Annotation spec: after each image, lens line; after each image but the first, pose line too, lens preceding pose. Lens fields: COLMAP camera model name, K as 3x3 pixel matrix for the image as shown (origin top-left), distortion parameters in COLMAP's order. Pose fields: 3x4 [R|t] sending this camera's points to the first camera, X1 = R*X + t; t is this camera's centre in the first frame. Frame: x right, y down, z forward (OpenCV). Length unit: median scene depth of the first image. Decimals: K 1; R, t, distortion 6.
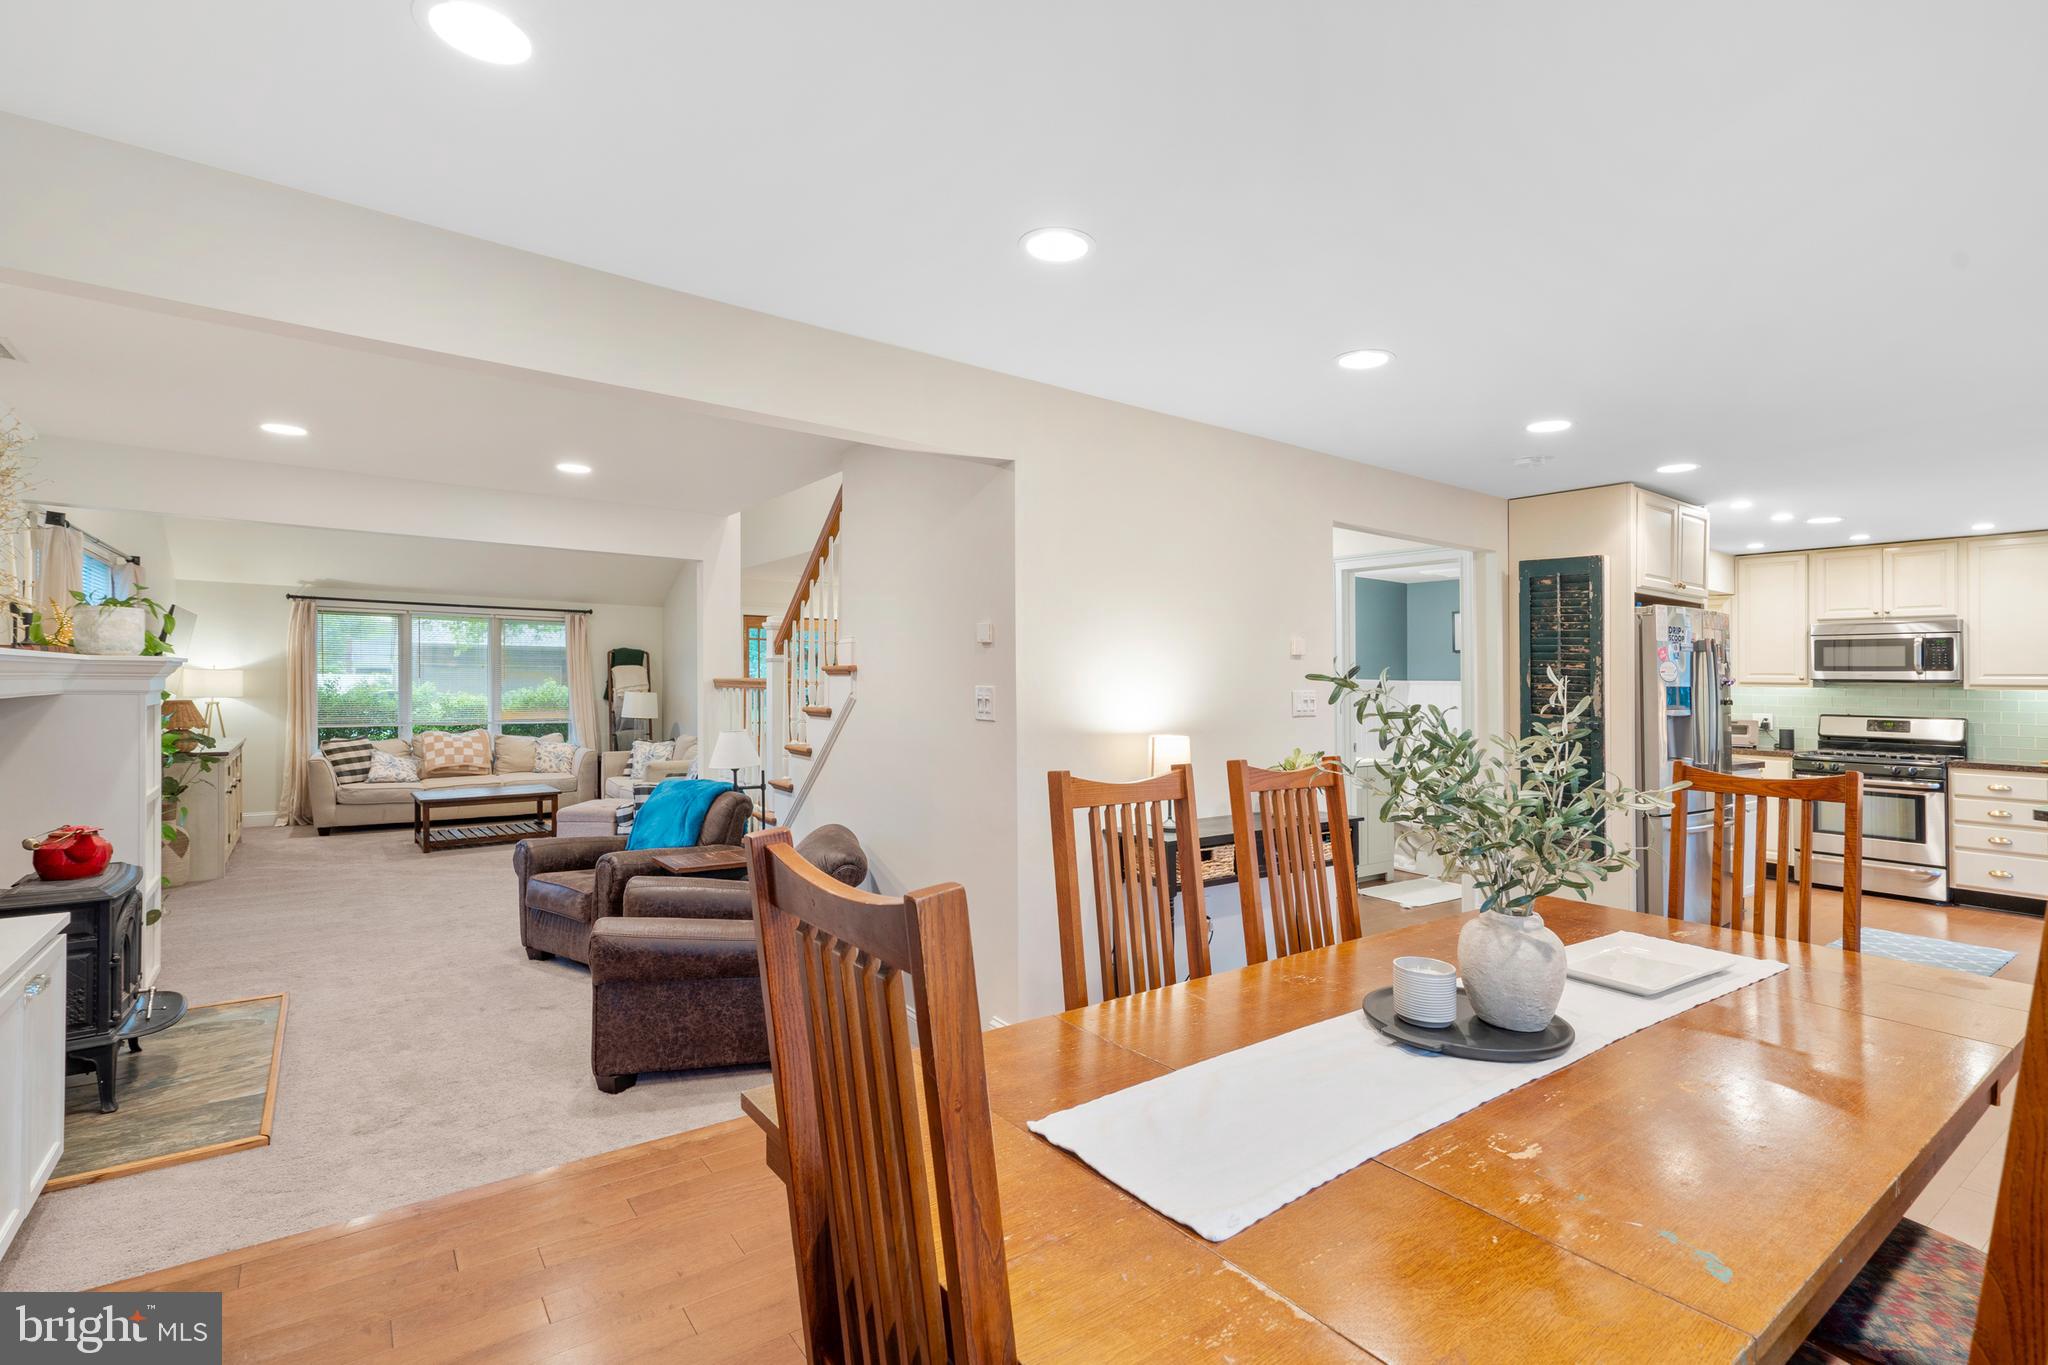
lens RADIAL K [[950.5, 0, 1024.0], [0, 950.5, 682.0], [0, 0, 1]] dist [0.003115, 0.008716]
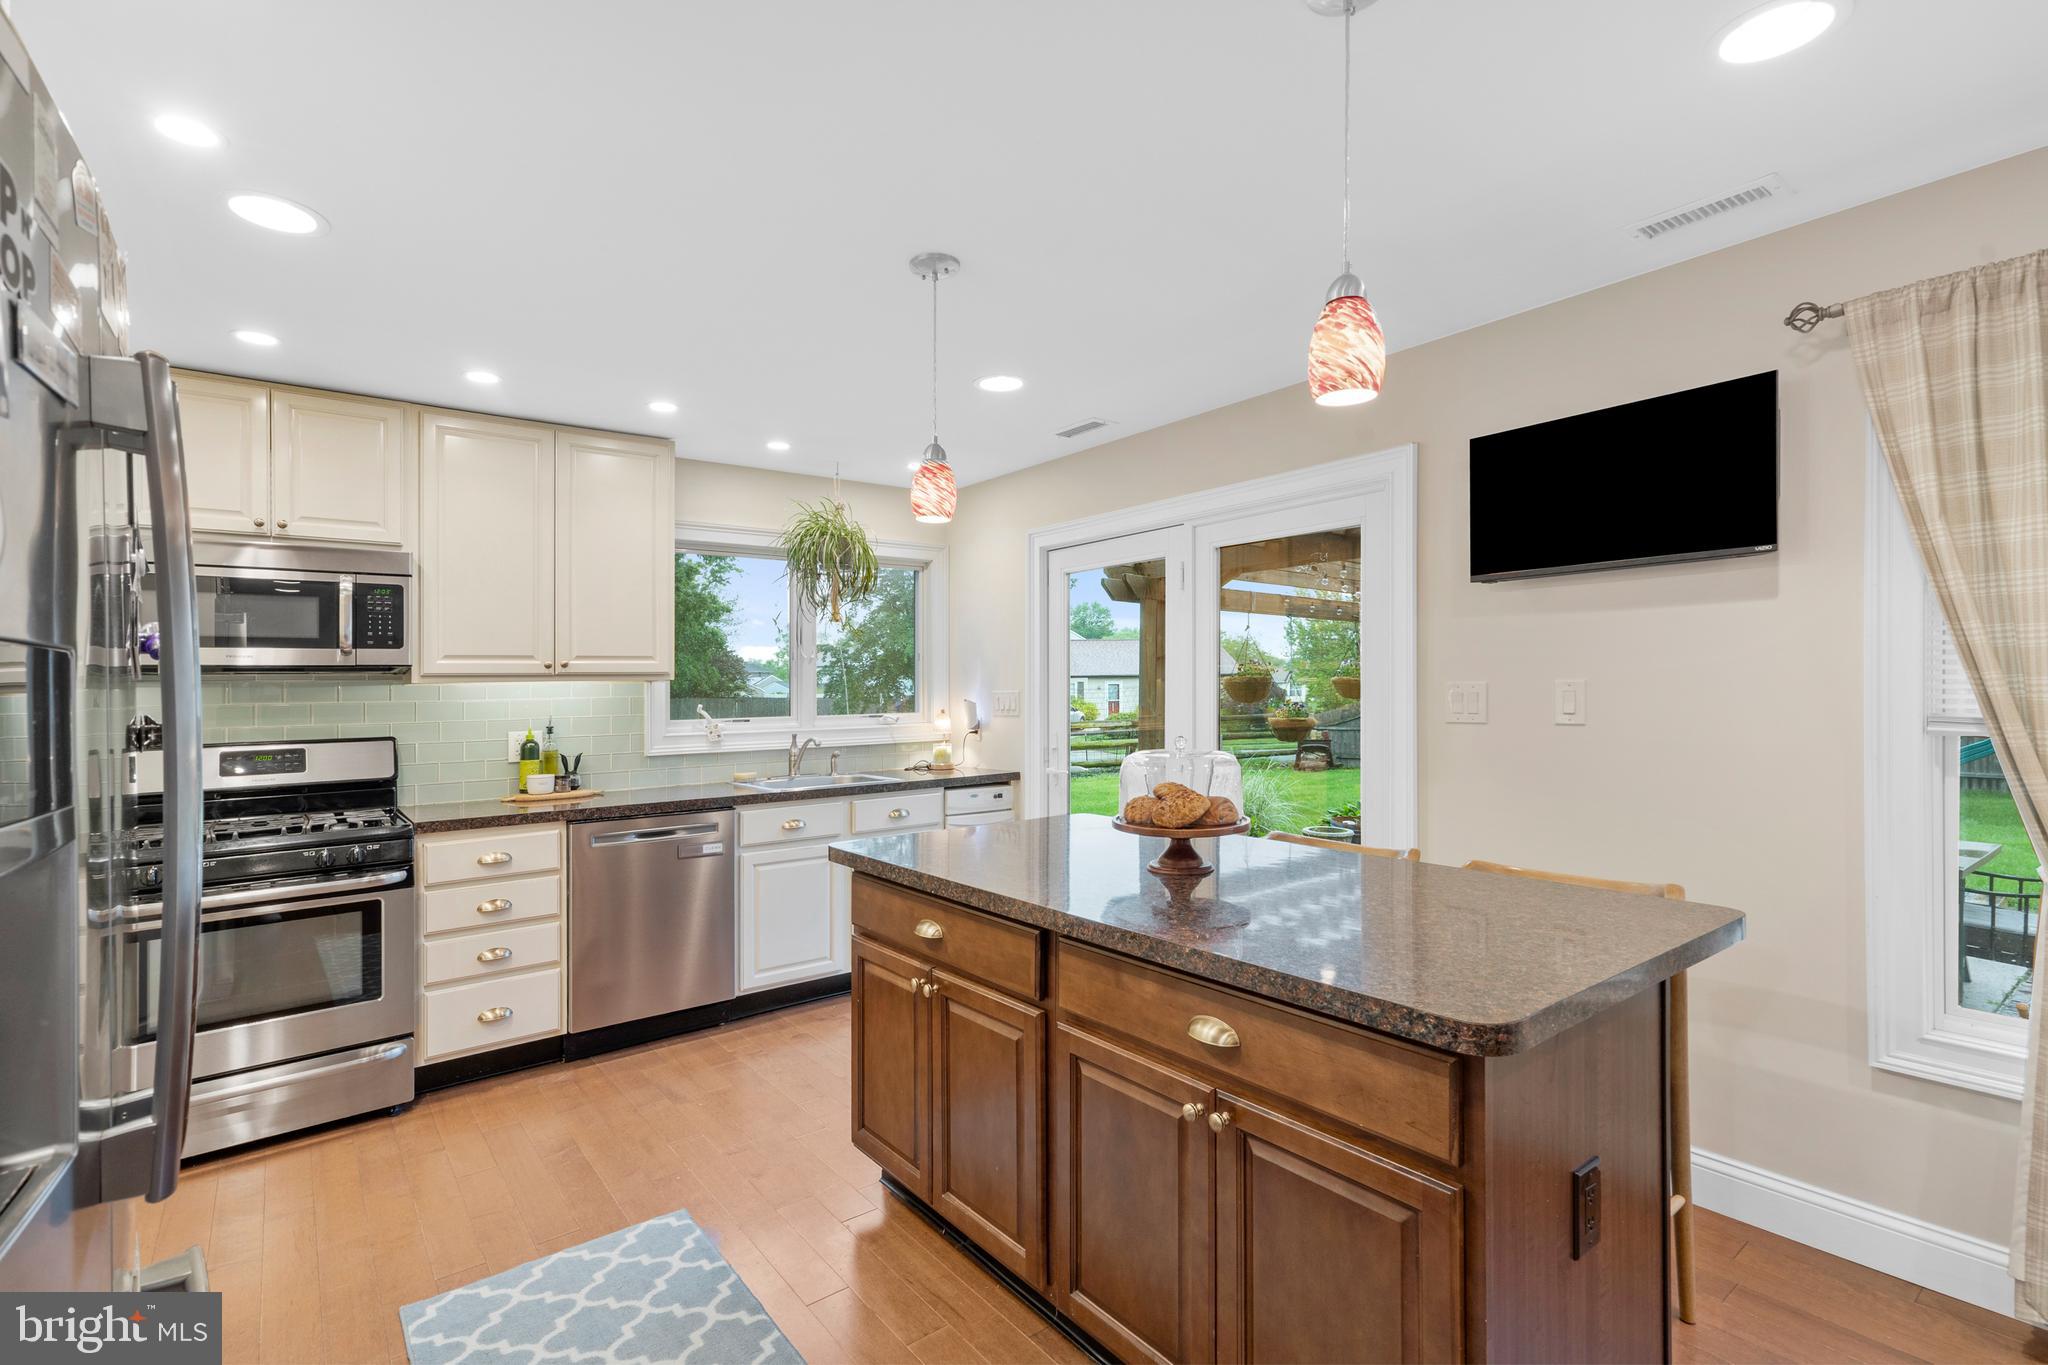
lens RADIAL K [[950.5, 0, 1023.7], [0, 950.5, 691.9], [0, 0, 1]] dist [0.003115, 0.008716]
pose [[-0.034834, -0.011446, 0.999328, 0.435179], [0.009983, 0.999881, 0.011801, 0.008367], [-0.999343, 0.010388, -0.034715, 0.681868]]
